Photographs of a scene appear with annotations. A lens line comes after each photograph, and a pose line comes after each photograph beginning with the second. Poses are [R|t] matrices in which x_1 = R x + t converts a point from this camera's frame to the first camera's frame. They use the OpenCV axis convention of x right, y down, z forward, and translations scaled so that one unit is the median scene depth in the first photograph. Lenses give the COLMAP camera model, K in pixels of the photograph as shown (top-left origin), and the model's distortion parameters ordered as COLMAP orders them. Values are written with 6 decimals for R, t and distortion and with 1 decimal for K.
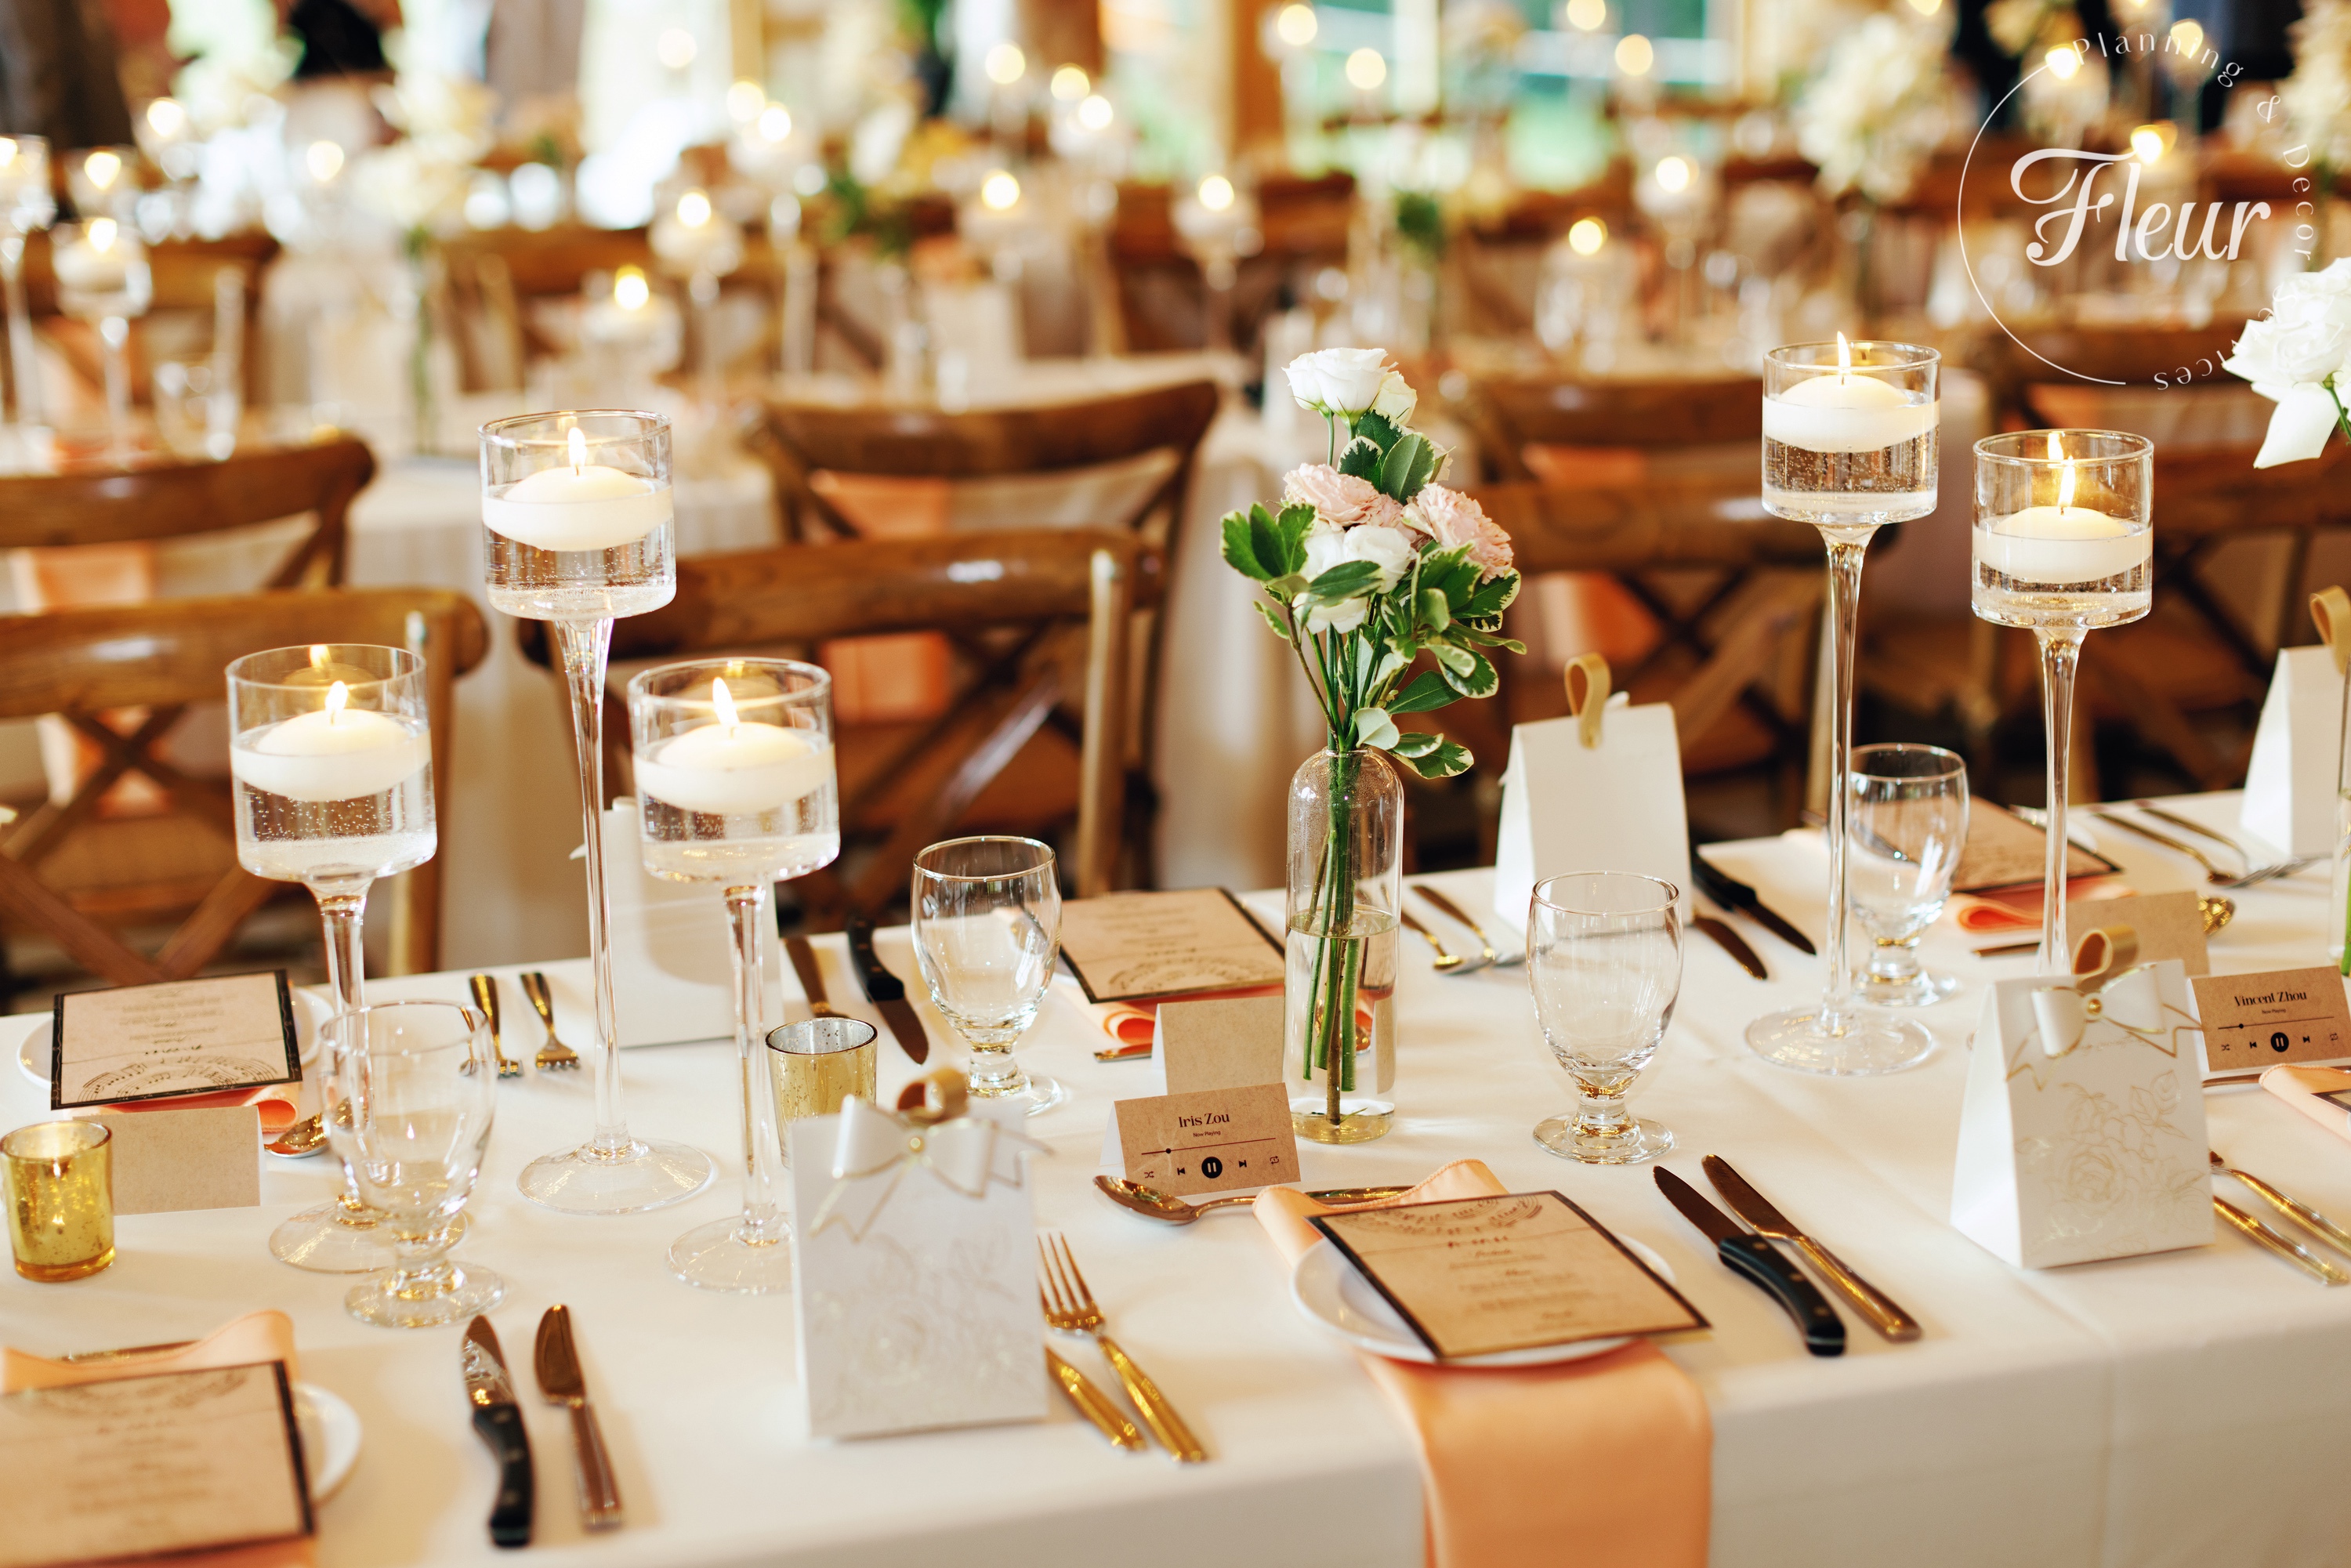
lens RADIAL K [[3571.9, 0, 1175.5], [0, 3571.9, 784.0], [0, 0, 1]] dist [-0.018177, -0.001567]
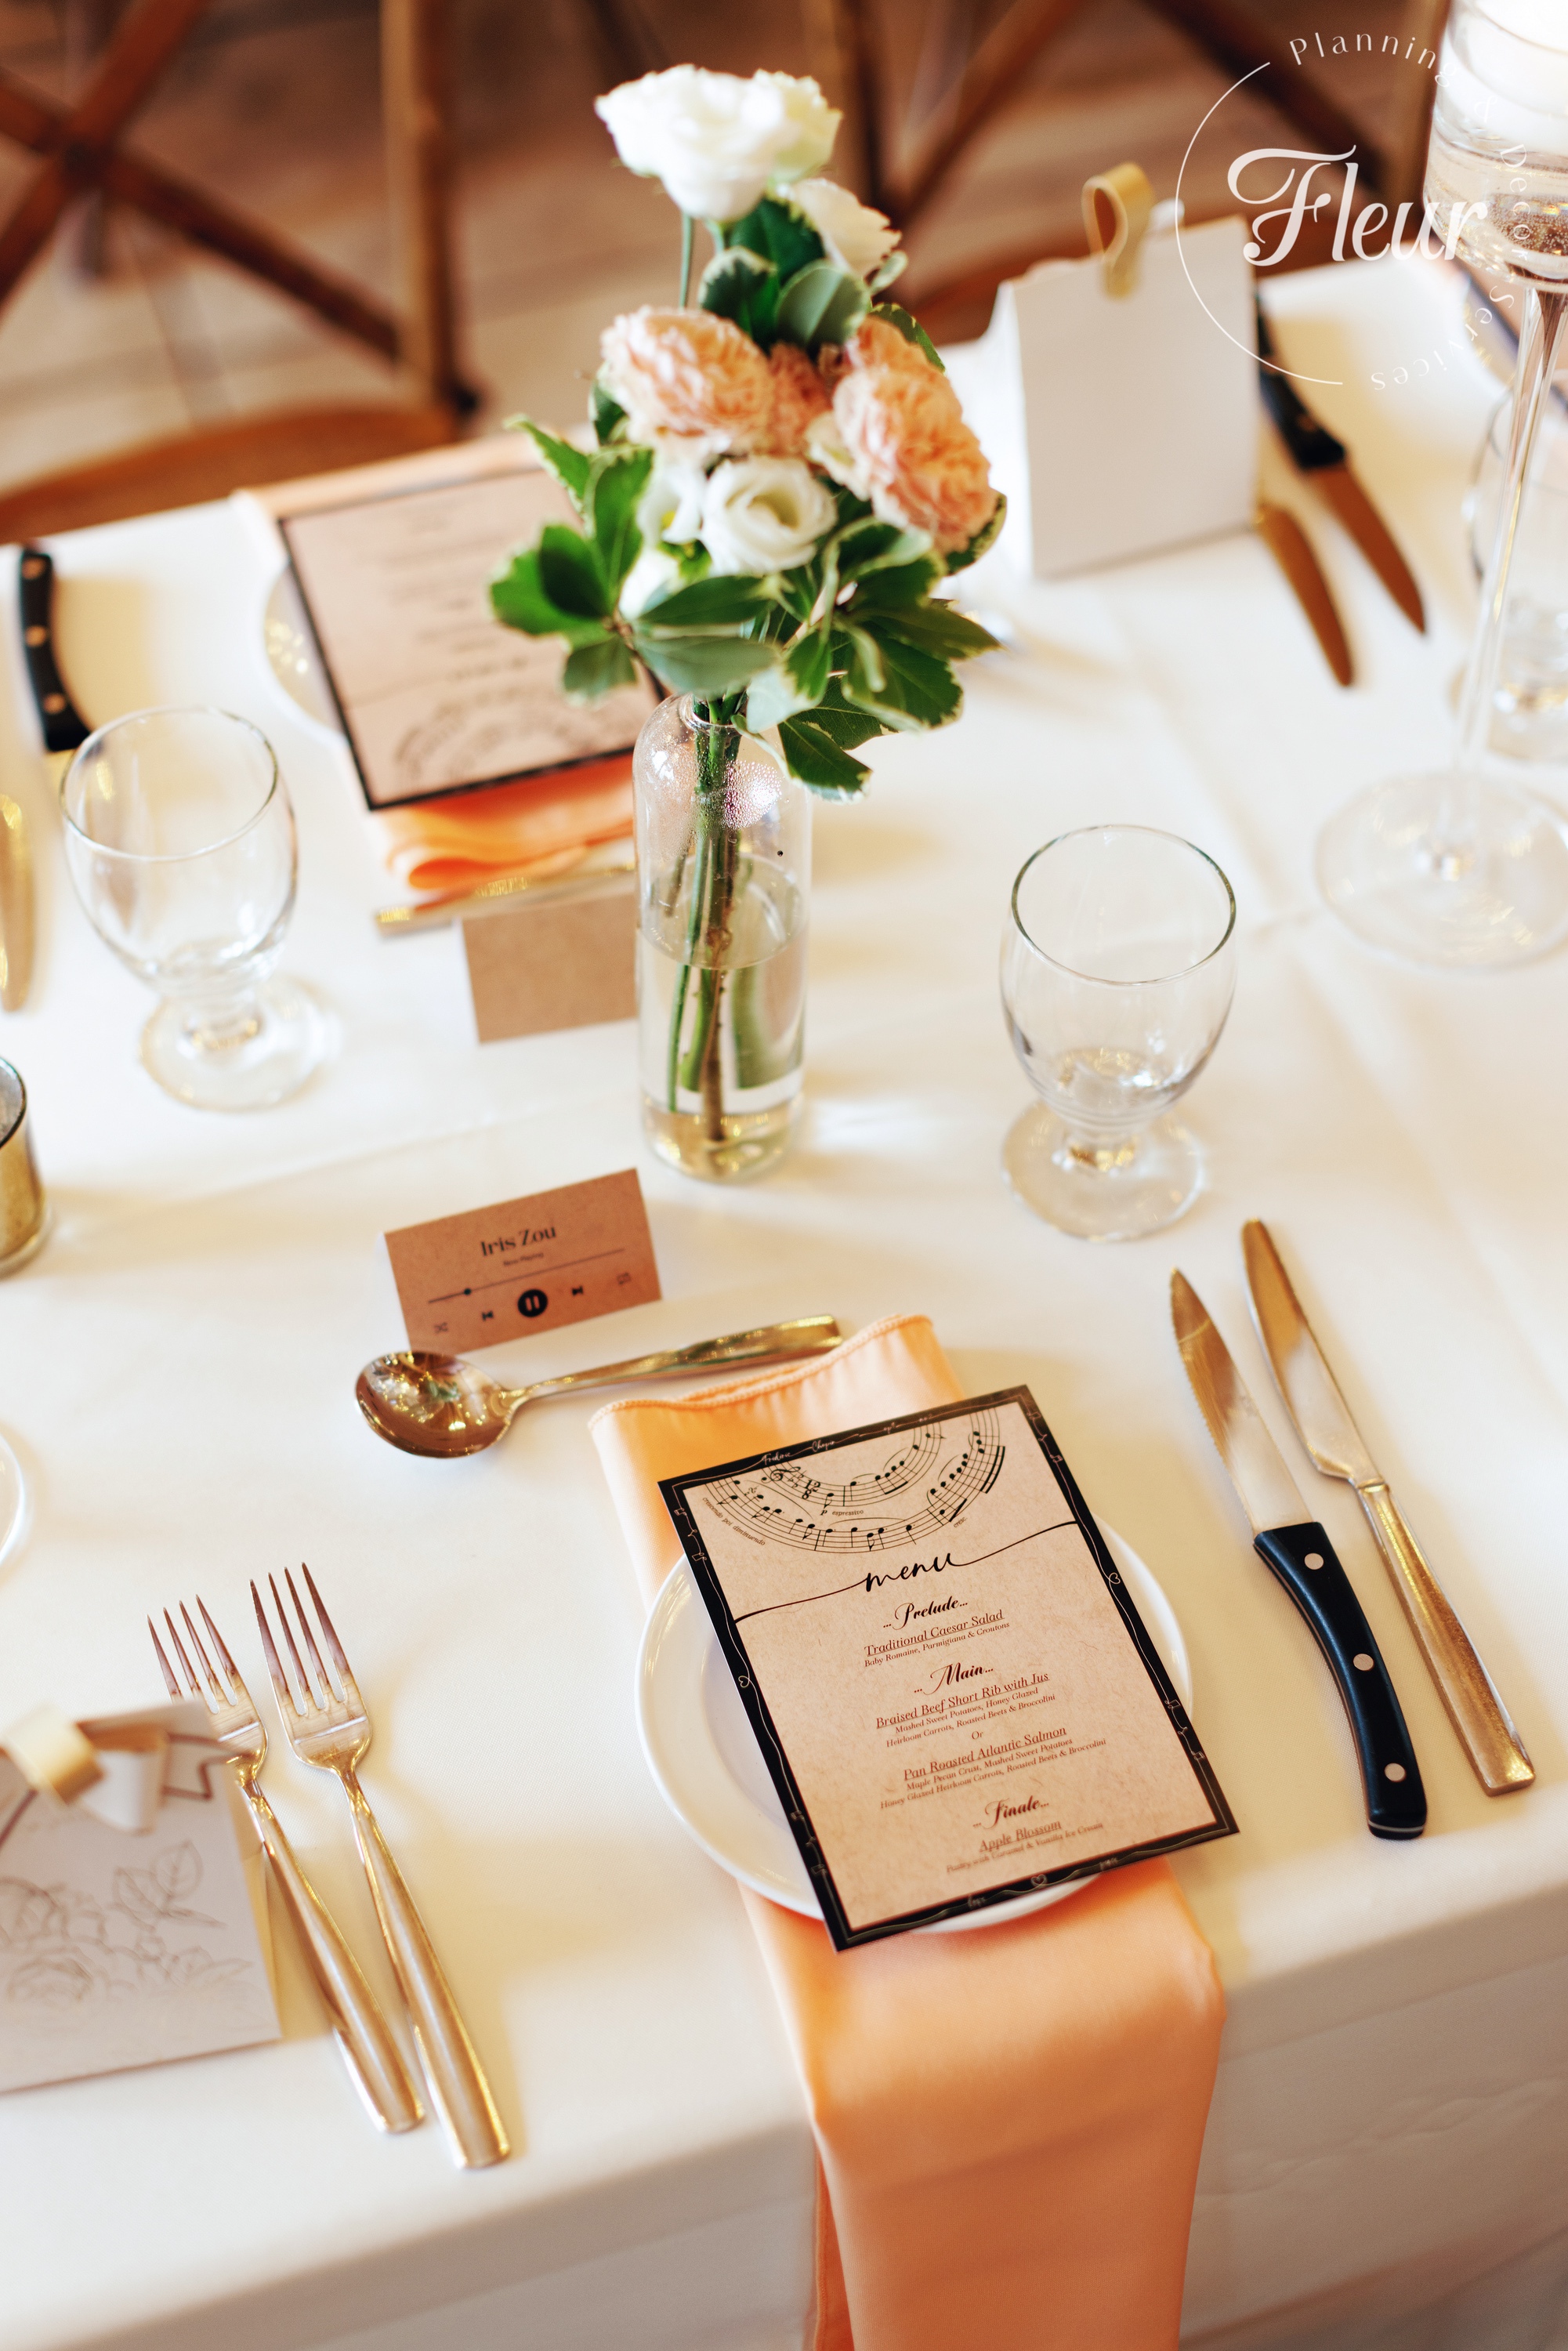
lens RADIAL K [[3571.9, 0, 784.0], [0, 3571.9, 1175.5], [0, 0, 1]] dist [-0.018177, -0.001567]
pose [[0.999431, -0.021837, 0.025698, 0.042969], [0.002660, 0.810711, 0.585440, -0.327267], [-0.033618, -0.585039, 0.810308, 0.468121]]
